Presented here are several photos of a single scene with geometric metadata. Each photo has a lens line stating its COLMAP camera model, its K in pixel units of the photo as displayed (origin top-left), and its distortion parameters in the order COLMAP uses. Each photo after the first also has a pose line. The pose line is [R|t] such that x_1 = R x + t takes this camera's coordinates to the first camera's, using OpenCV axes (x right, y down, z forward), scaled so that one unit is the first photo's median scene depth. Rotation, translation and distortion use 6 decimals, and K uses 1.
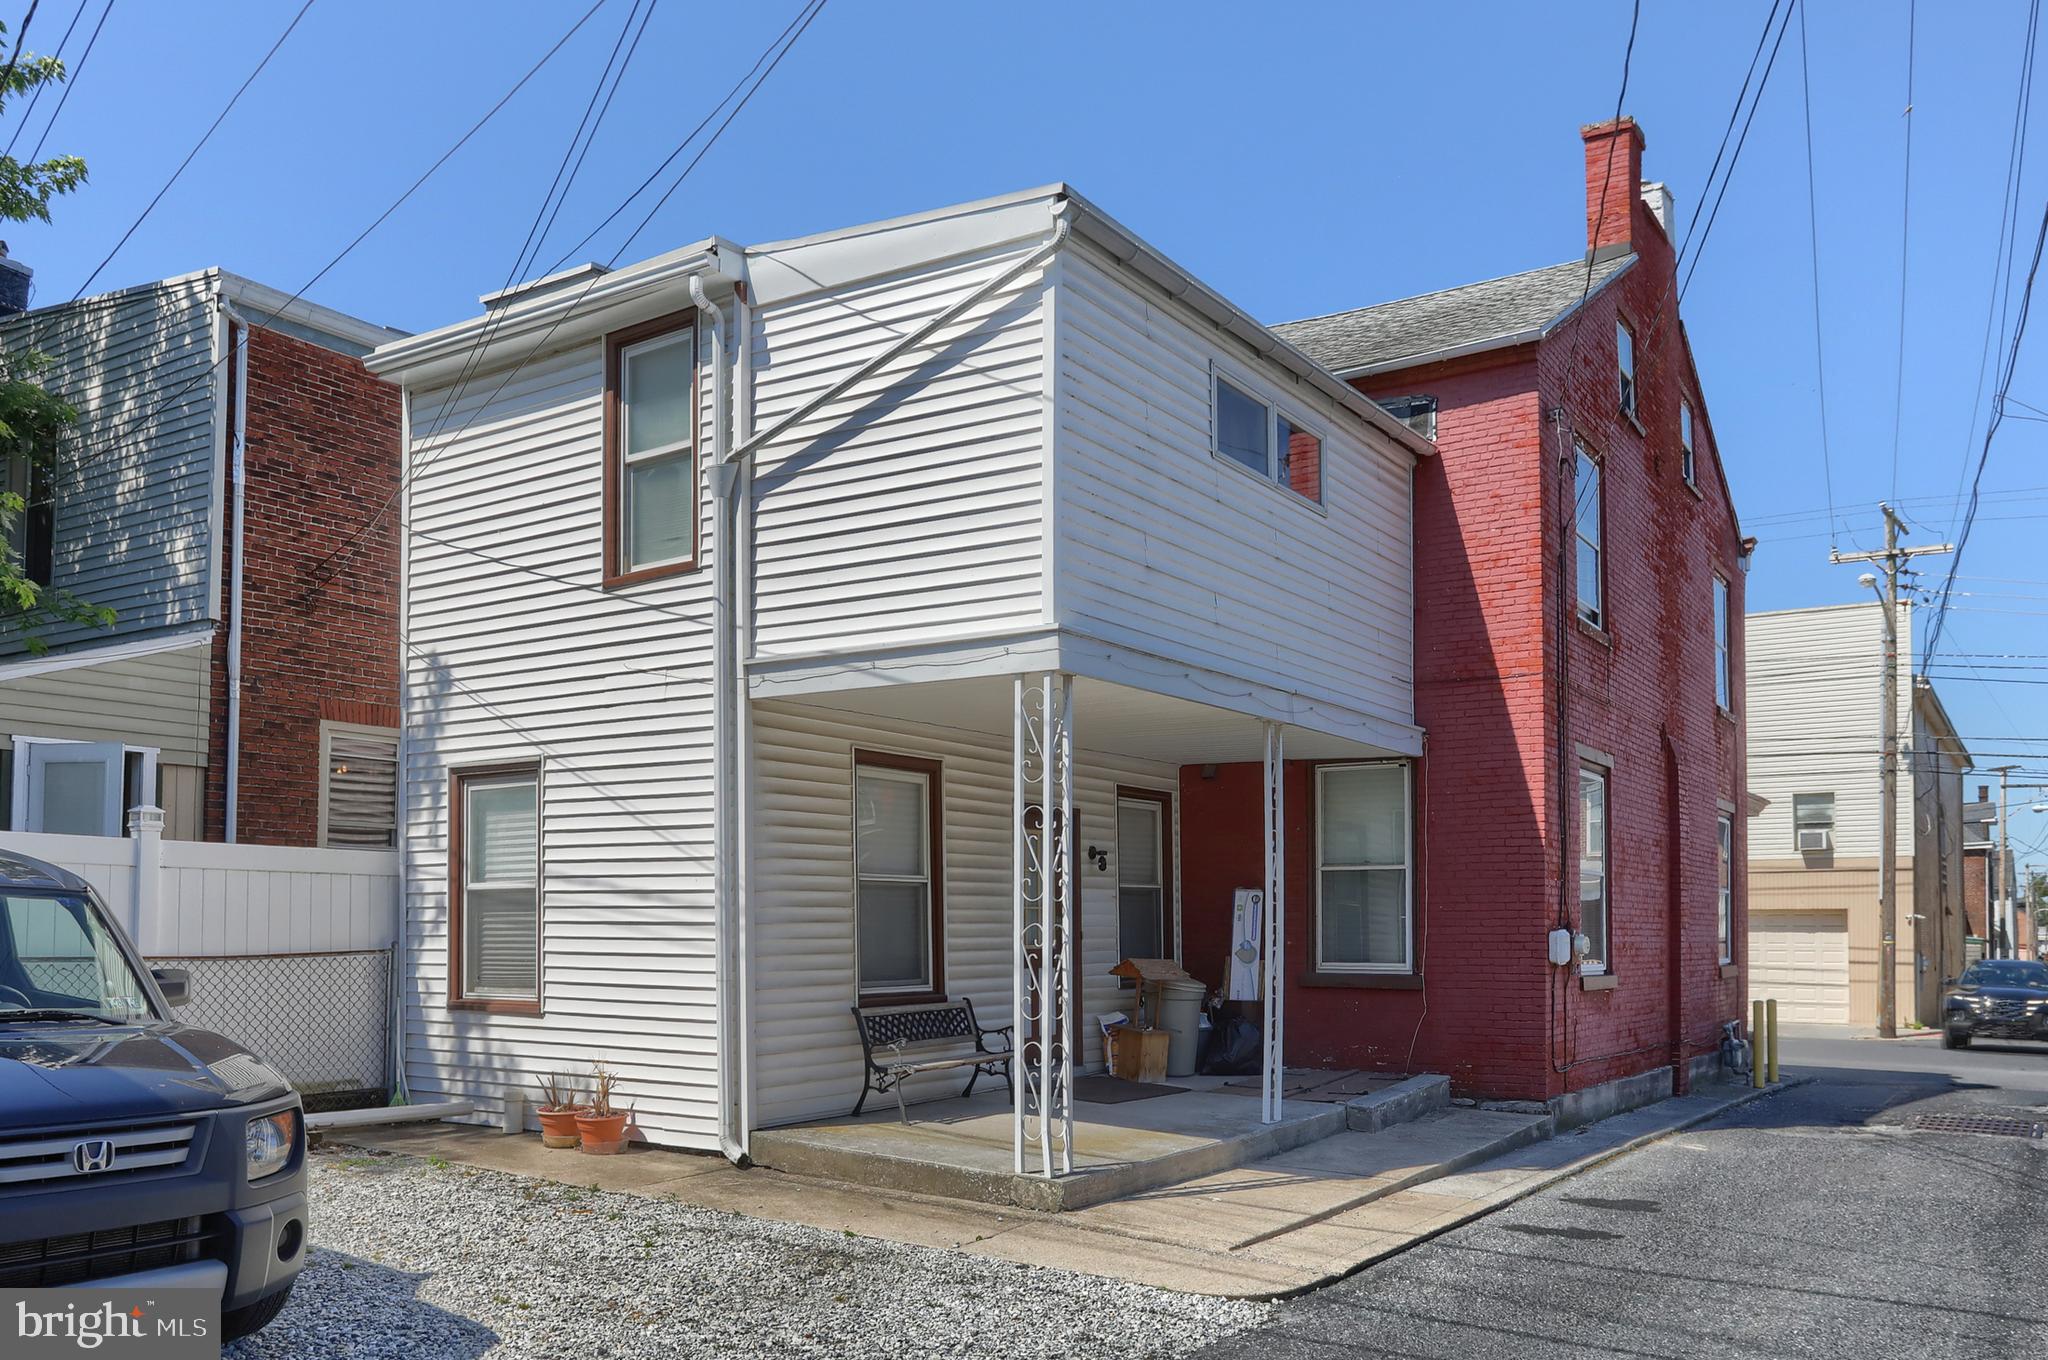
lens RADIAL K [[1566.9, 0, 1065.1], [0, 1566.9, 891.7], [0, 0, 1]] dist [-0.003847, -0.047322]
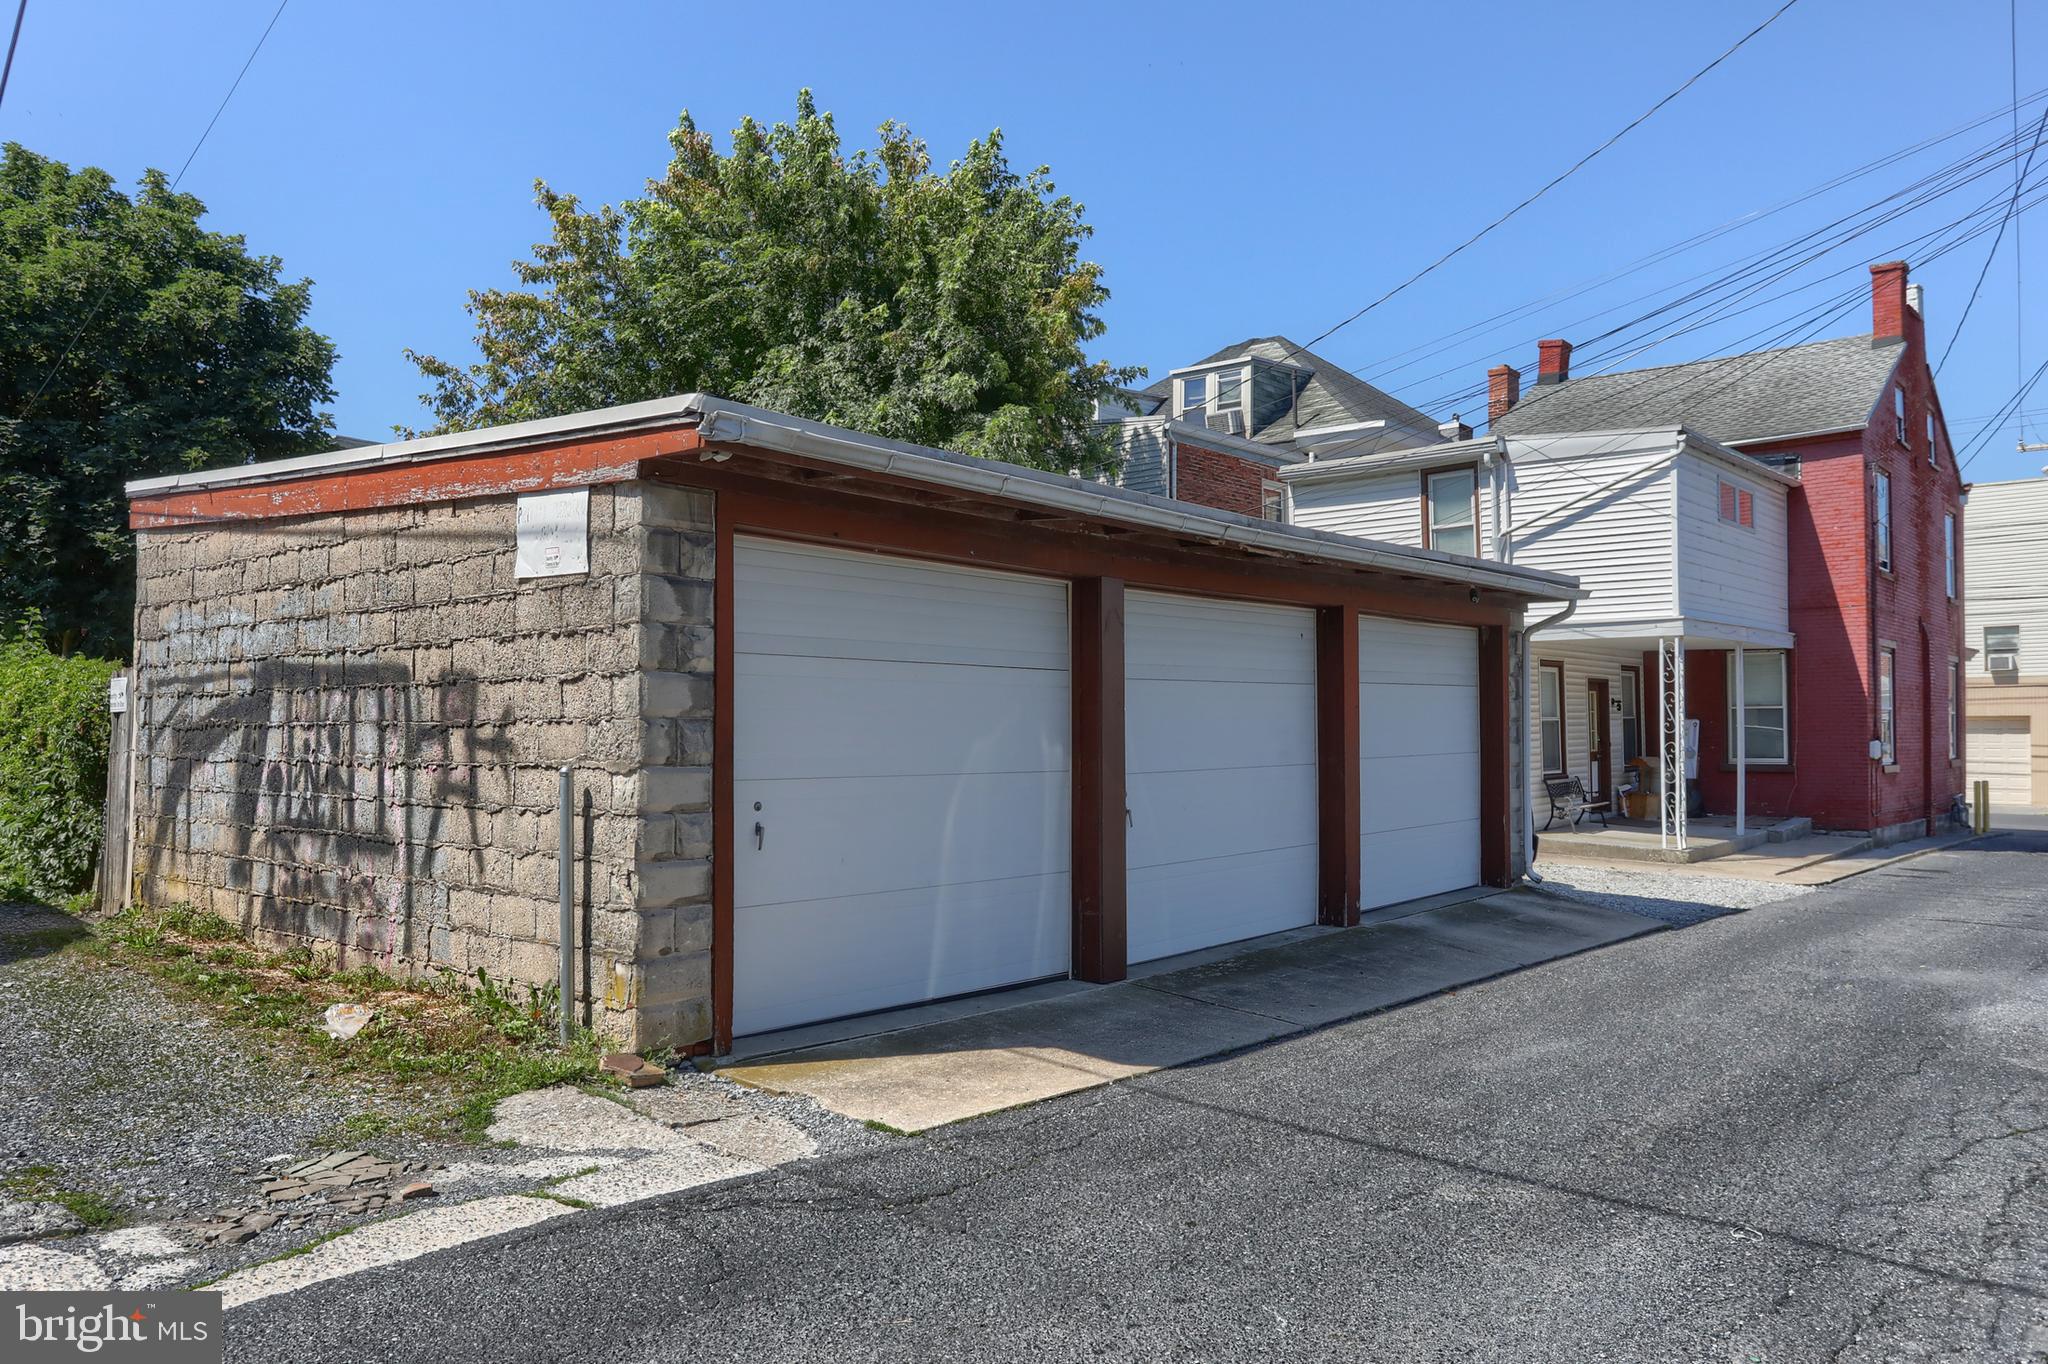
lens RADIAL K [[1589.8, 0, 897.9], [0, 1589.8, 713.0], [0, 0, 1]] dist [-0.003399, 0.001340]
pose [[0.989162, -0.008384, -0.146588, -0.576143], [0.010673, 0.999833, 0.014831, -0.050637], [0.146440, -0.016235, 0.989086, -1.079633]]
